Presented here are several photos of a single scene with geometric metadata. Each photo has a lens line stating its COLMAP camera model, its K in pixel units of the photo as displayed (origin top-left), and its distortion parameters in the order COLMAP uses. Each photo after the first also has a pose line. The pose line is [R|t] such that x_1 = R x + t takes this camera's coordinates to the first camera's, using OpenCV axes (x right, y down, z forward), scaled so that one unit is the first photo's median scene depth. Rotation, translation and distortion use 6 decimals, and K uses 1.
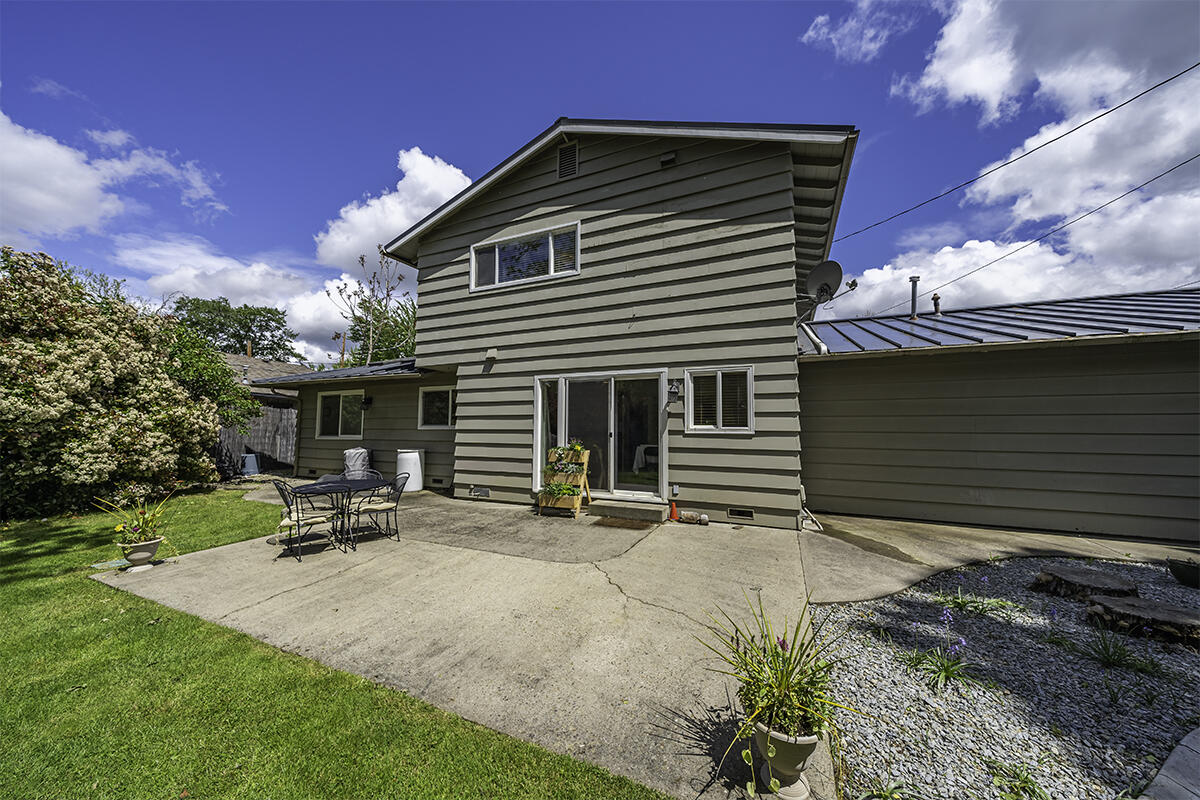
lens RADIAL K [[414.1, 0, 600.5], [0, 414.1, 402.9], [0, 0, 1]] dist [-0.001830, -0.000399]
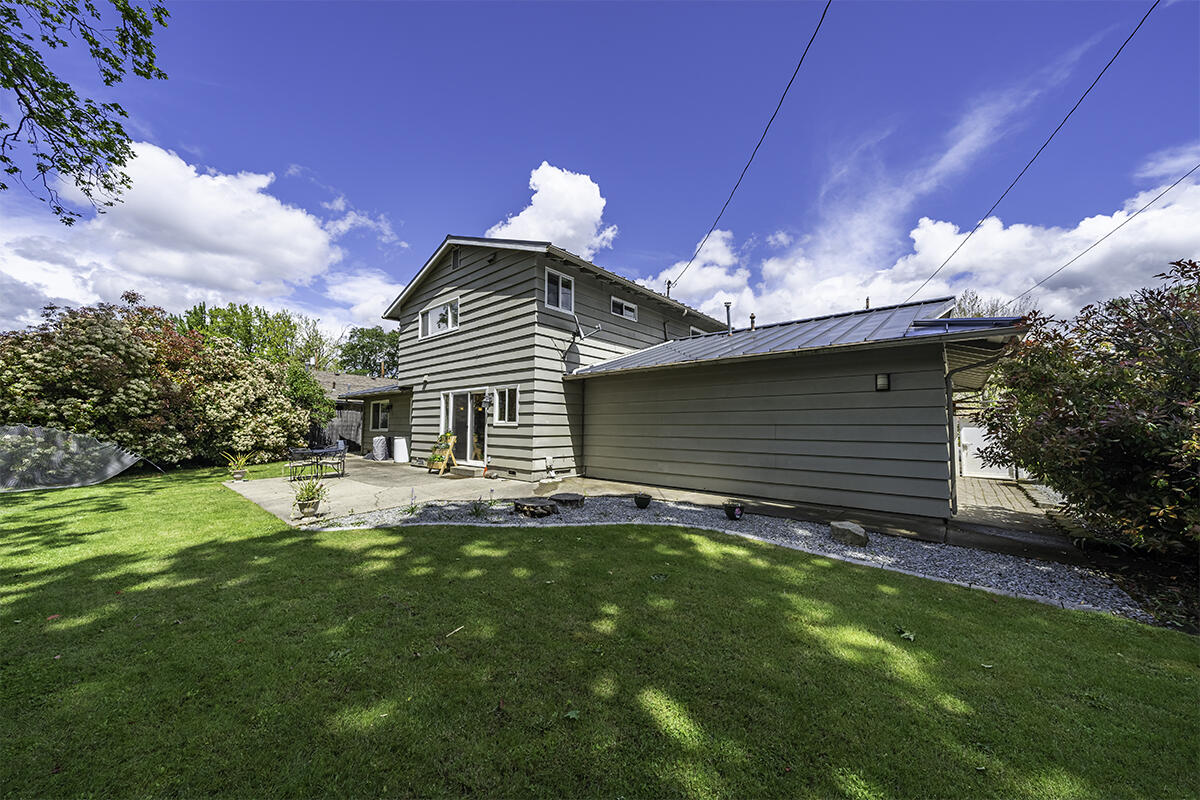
lens RADIAL K [[414.1, 0, 596.8], [0, 414.1, 403.6], [0, 0, 1]] dist [-0.001830, -0.000399]
pose [[0.957635, -0.017496, -0.287454, 0.977305], [0.020193, 0.999775, 0.006421, -0.016102], [0.287277, -0.011953, 0.957773, -0.435309]]
